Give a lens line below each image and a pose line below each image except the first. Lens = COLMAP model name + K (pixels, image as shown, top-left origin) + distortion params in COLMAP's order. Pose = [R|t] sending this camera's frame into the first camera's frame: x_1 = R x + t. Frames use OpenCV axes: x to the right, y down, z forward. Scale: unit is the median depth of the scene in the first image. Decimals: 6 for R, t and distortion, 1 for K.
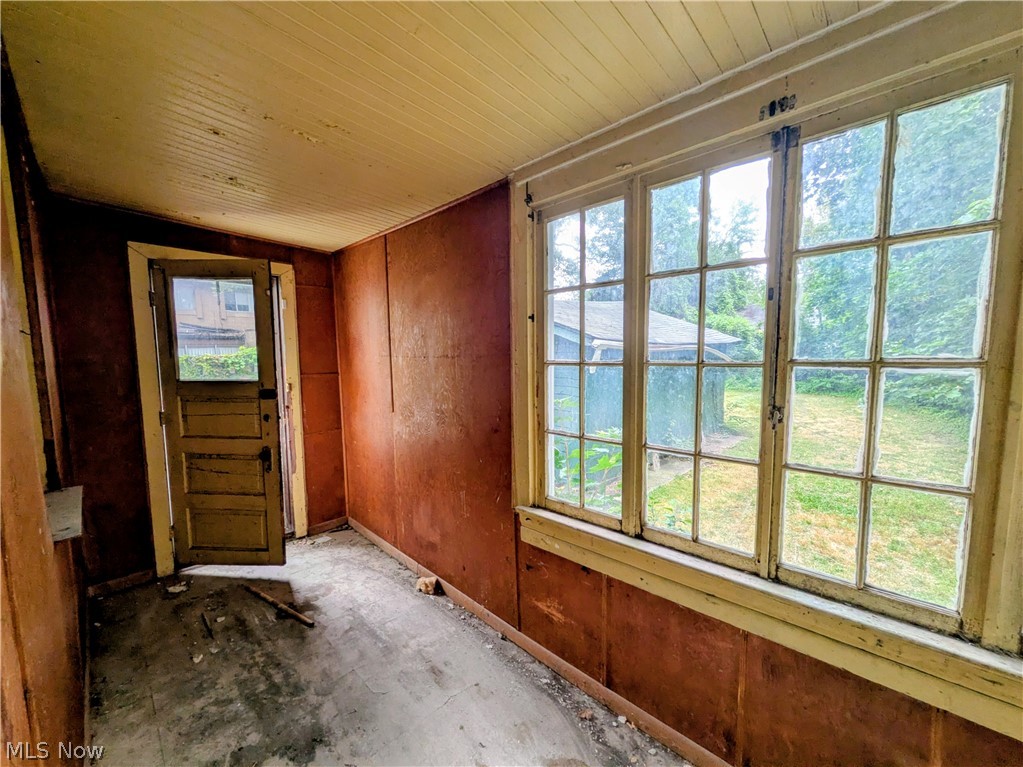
lens RADIAL K [[406.2, 0, 510.3], [0, 406.2, 386.0], [0, 0, 1]] dist [-0.000457, 0.000137]
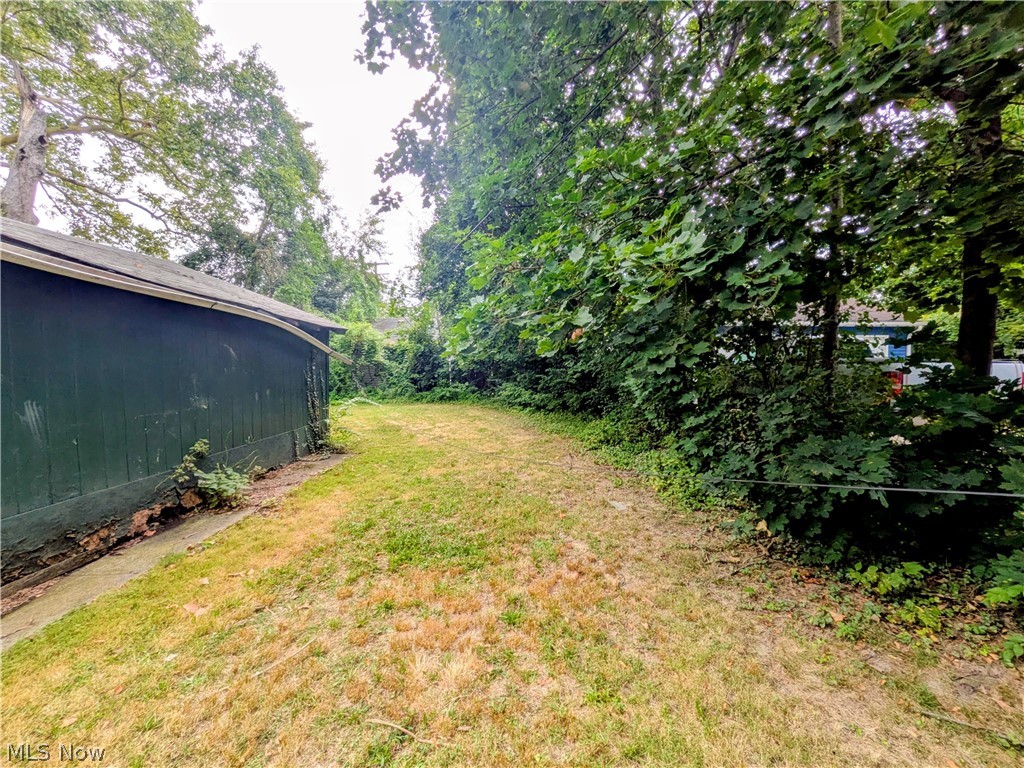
lens RADIAL K [[406.6, 0, 513.4], [0, 406.6, 379.8], [0, 0, 1]] dist [-0.000457, 0.000137]
pose [[0.690163, 0.000303, 0.723654, 0.242323], [0.055301, 0.997054, -0.053159, 0.045442], [-0.721538, 0.076707, 0.688113, 0.263096]]
